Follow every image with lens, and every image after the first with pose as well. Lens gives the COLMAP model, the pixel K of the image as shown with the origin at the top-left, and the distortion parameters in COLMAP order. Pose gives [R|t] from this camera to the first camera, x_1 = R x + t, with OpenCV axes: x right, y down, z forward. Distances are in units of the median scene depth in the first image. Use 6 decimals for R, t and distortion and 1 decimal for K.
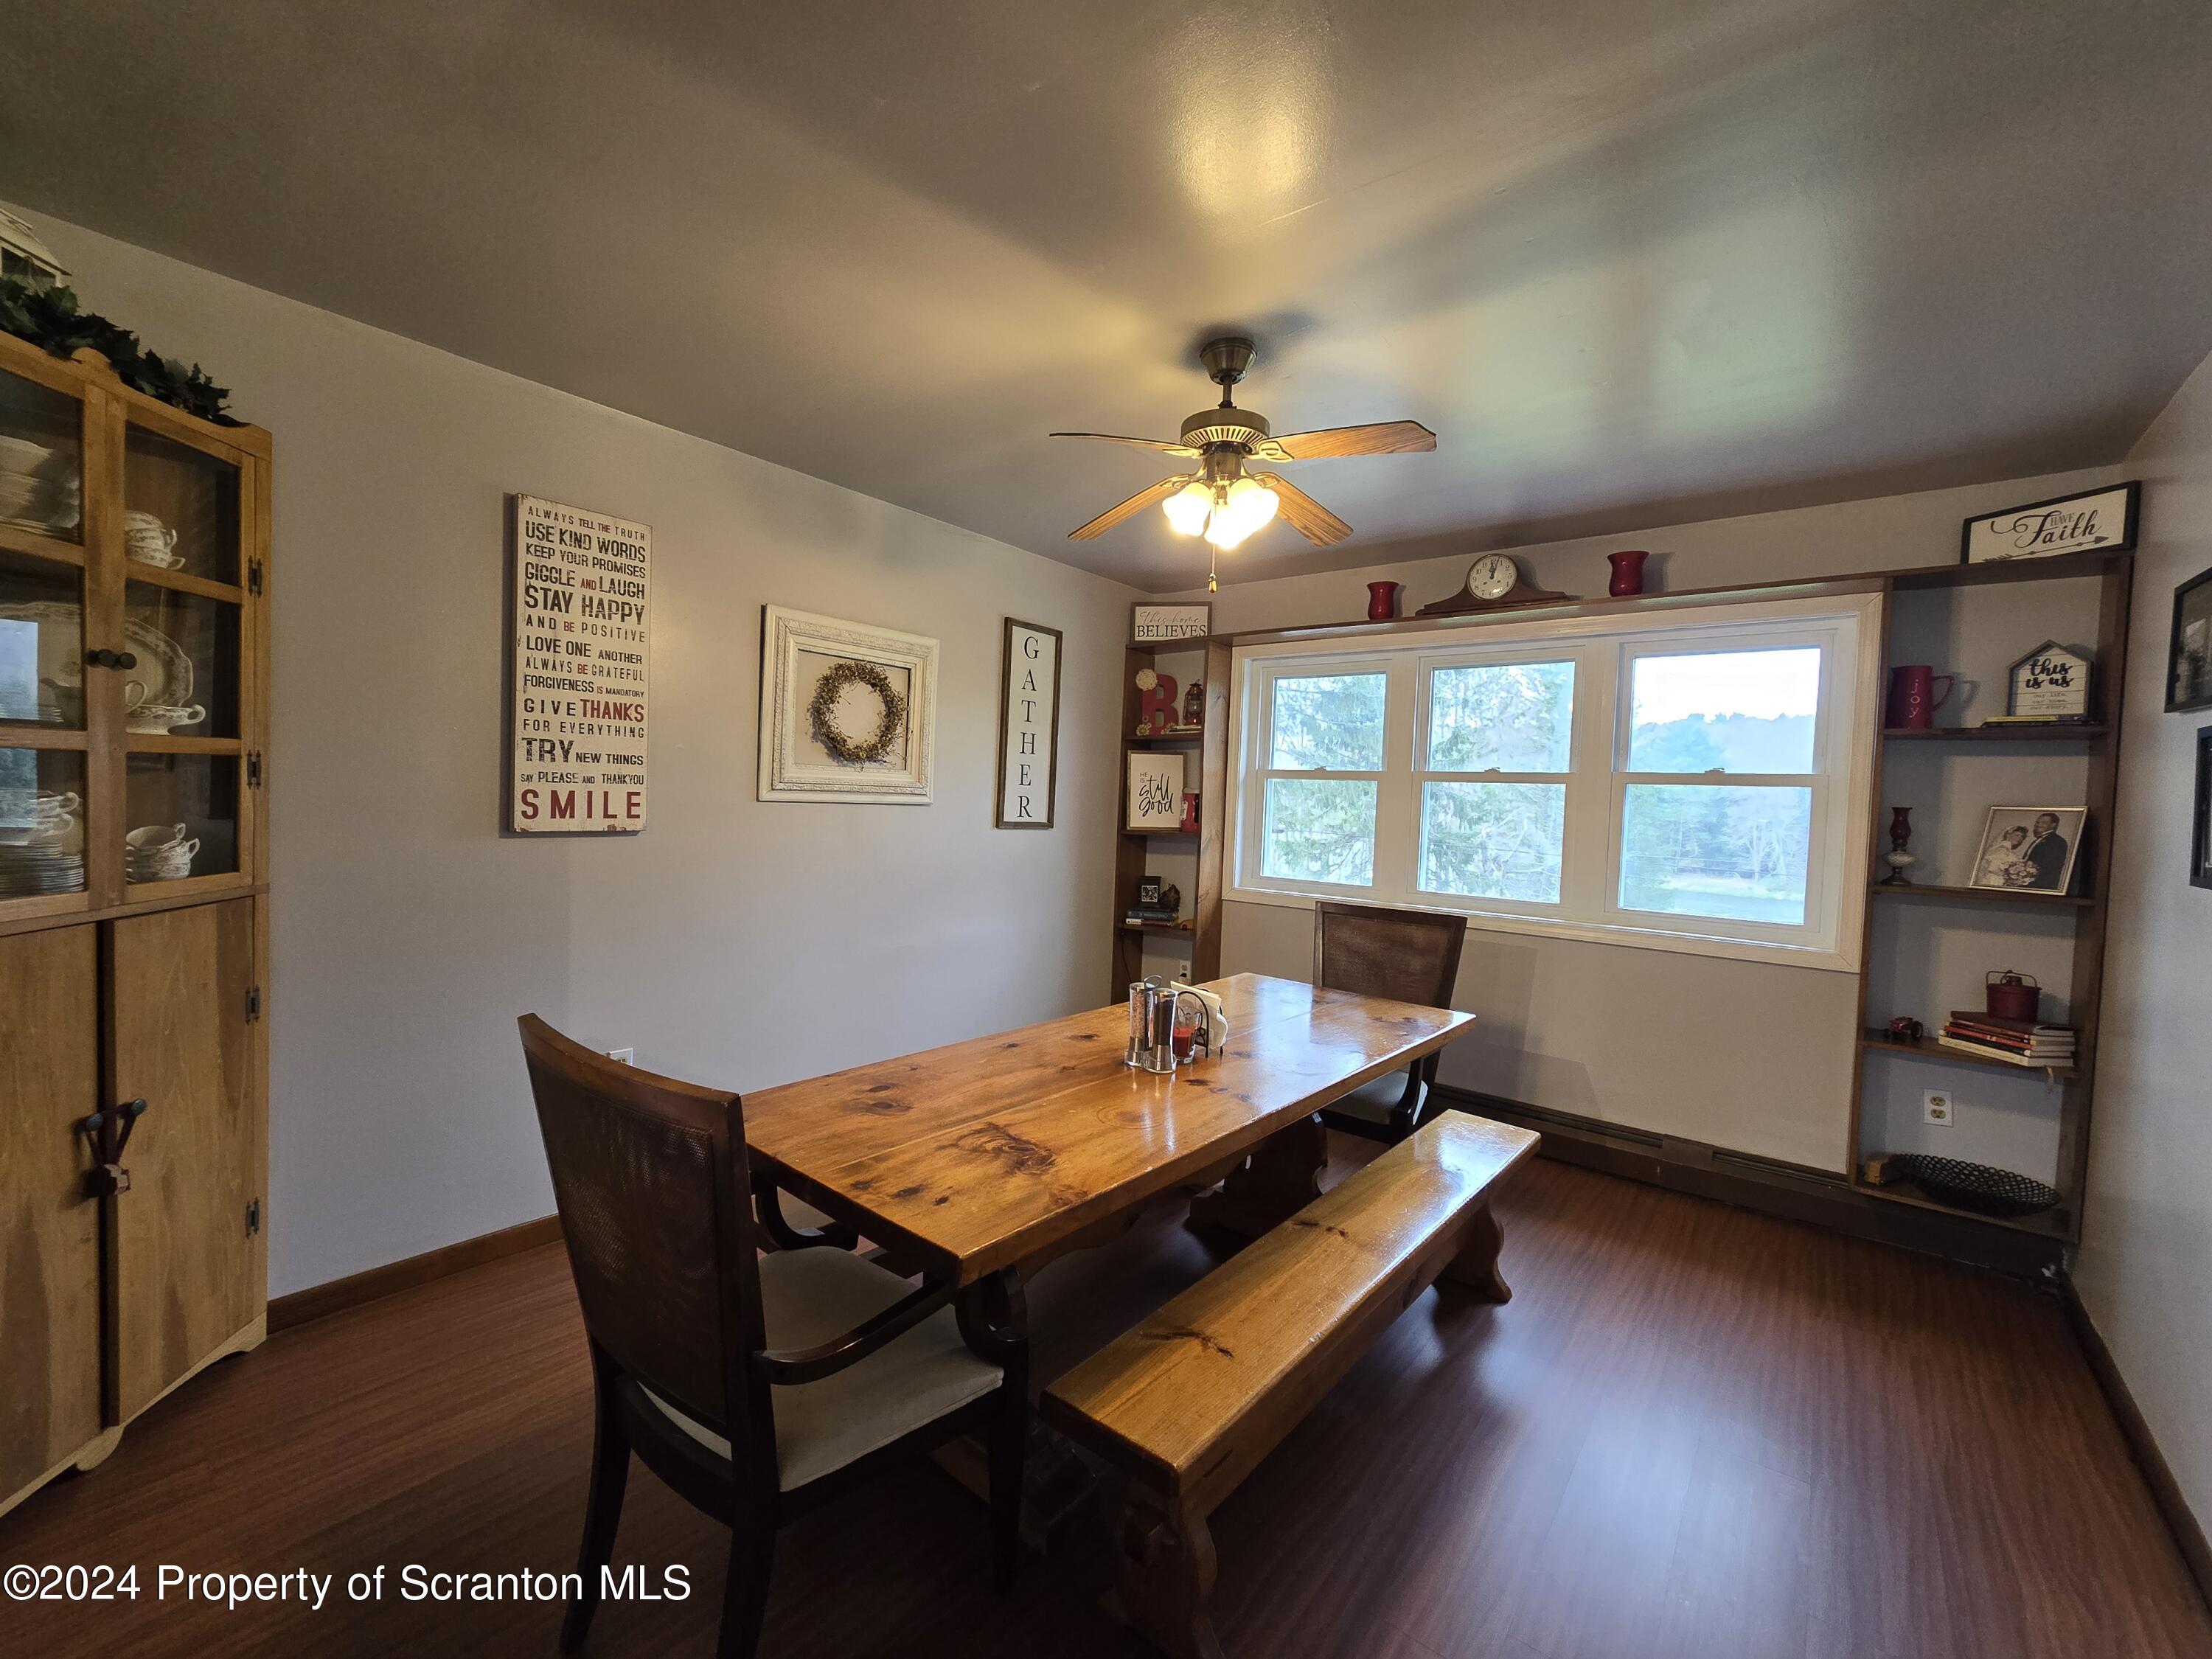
lens RADIAL K [[903.6, 0, 1090.8], [0, 903.6, 827.0], [0, 0, 1]] dist [-0.001099, 0.000762]
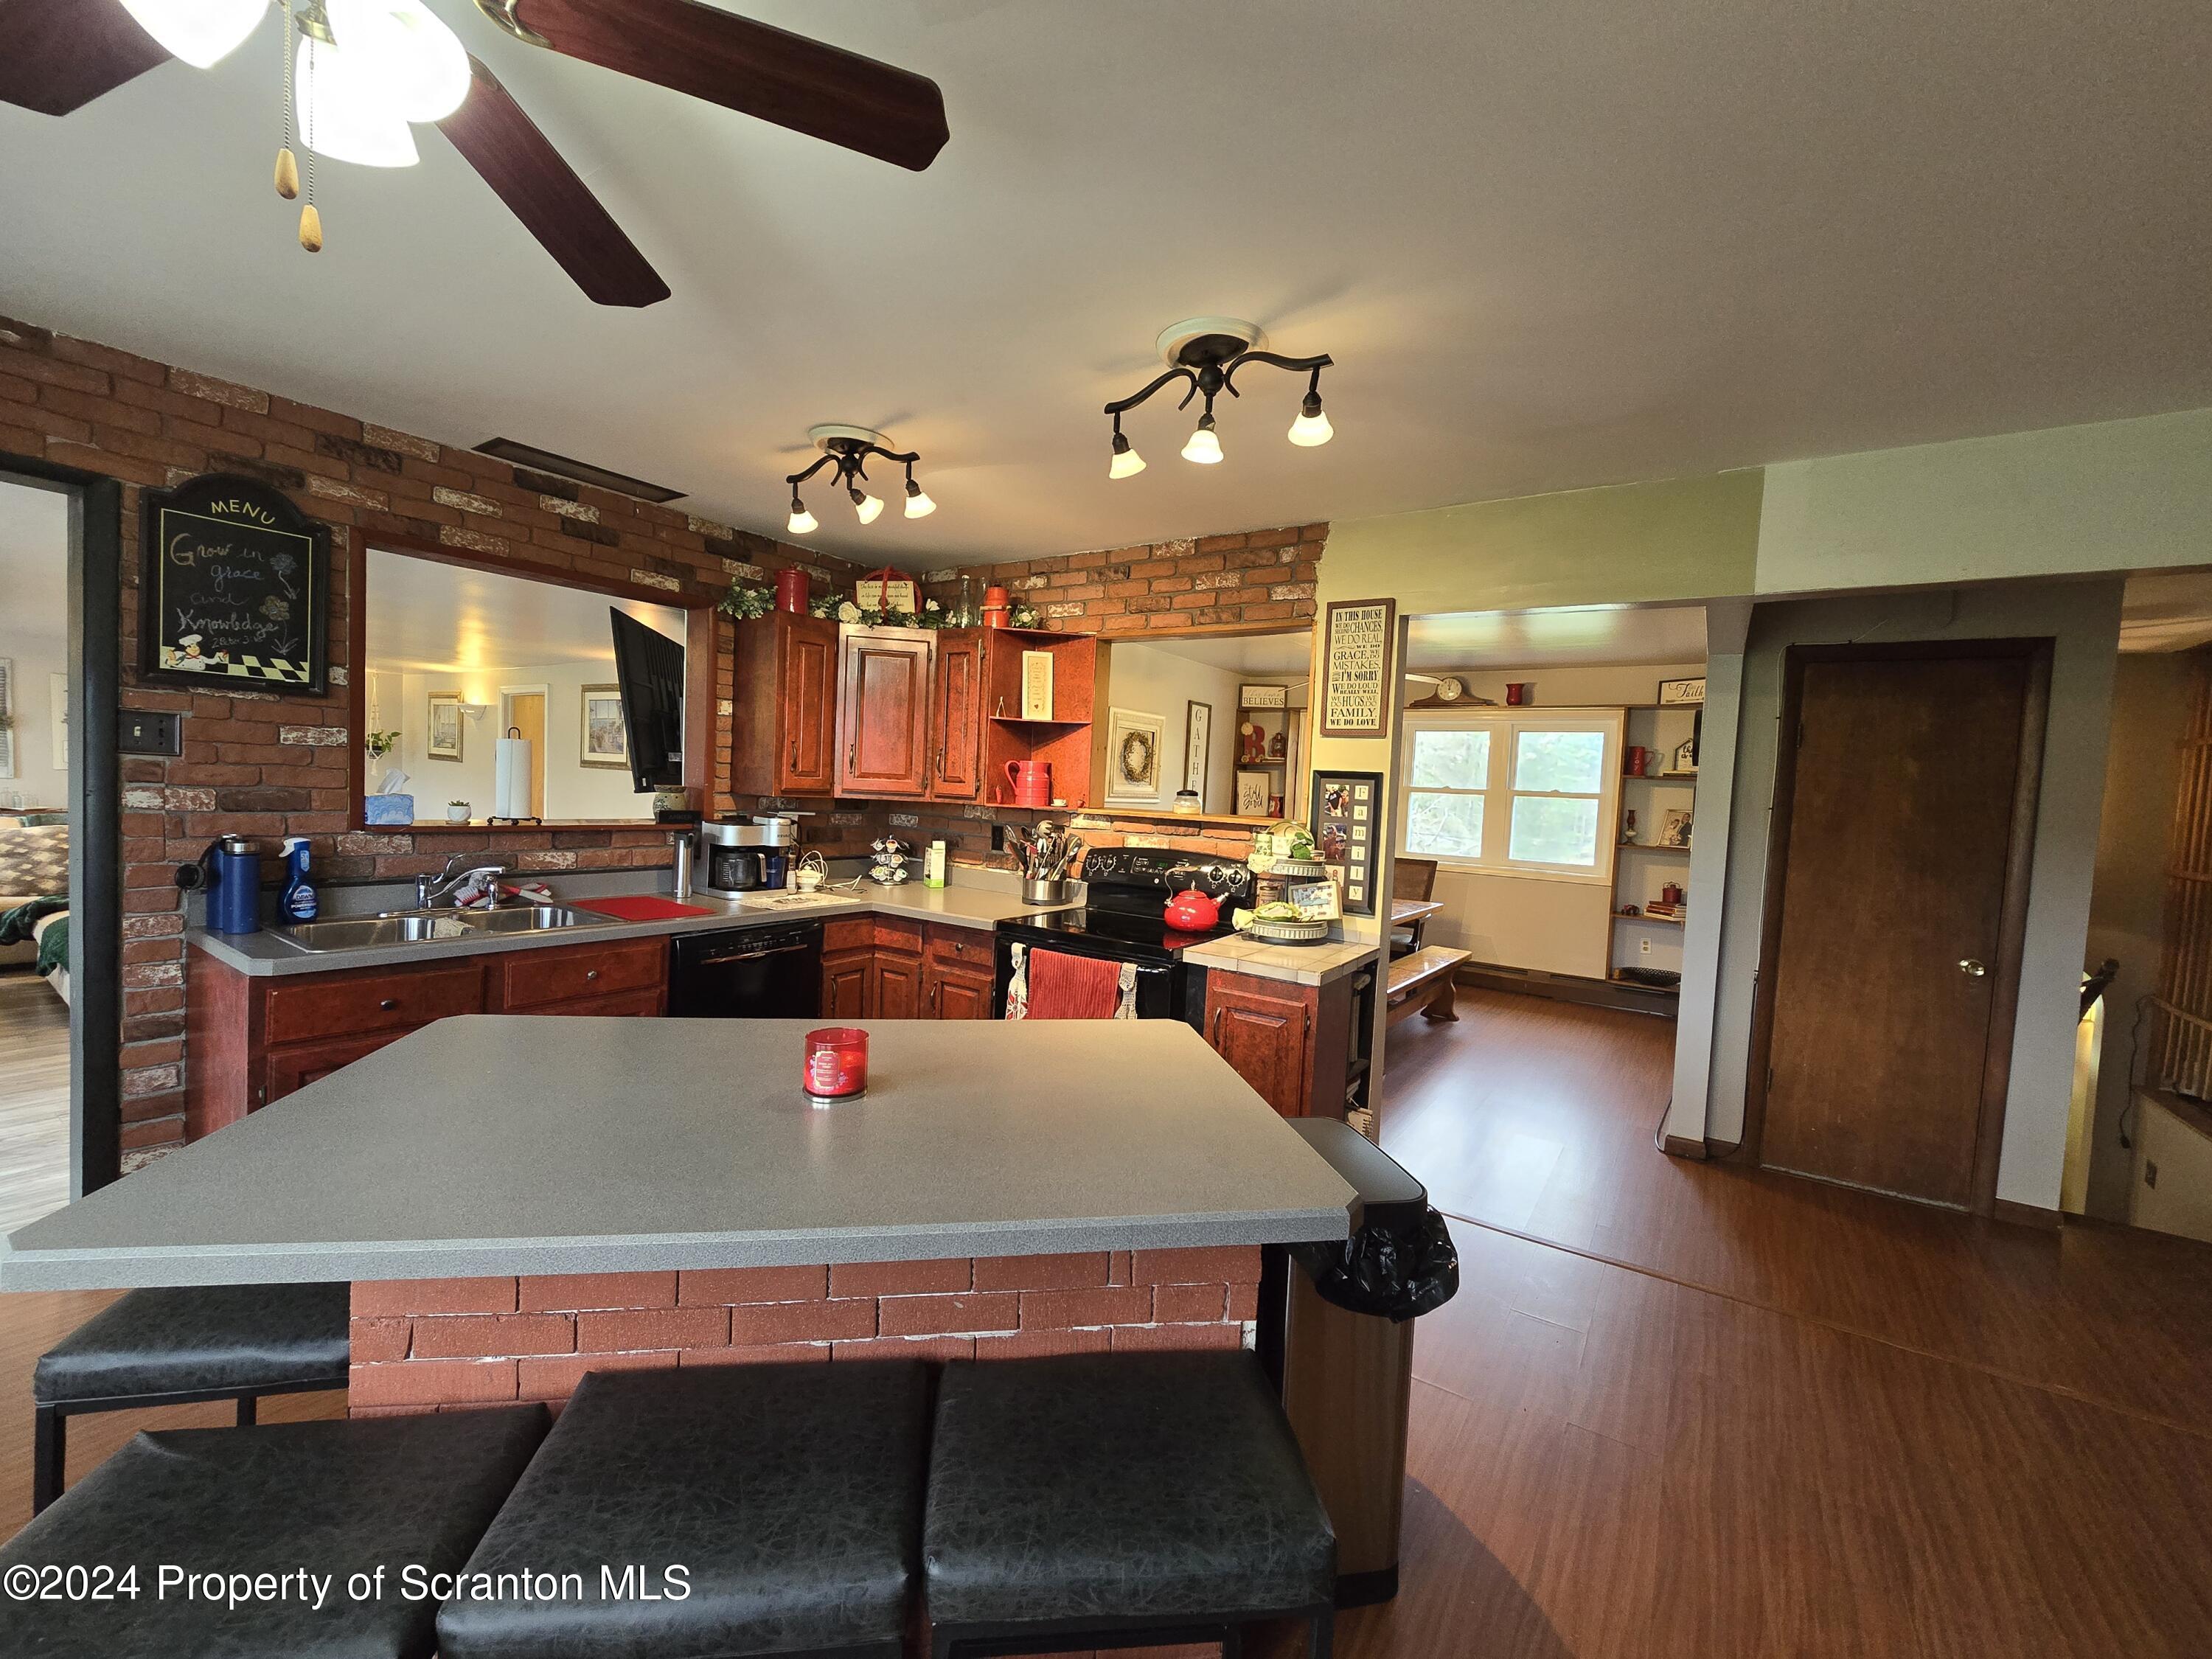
lens RADIAL K [[903.6, 0, 1090.8], [0, 903.6, 827.0], [0, 0, 1]] dist [-0.001099, 0.000762]
pose [[0.996951, 0.006626, 0.077755, -0.506284], [-0.007775, 0.999865, 0.014491, -0.001215], [-0.077648, -0.015052, 0.996867, -0.943828]]
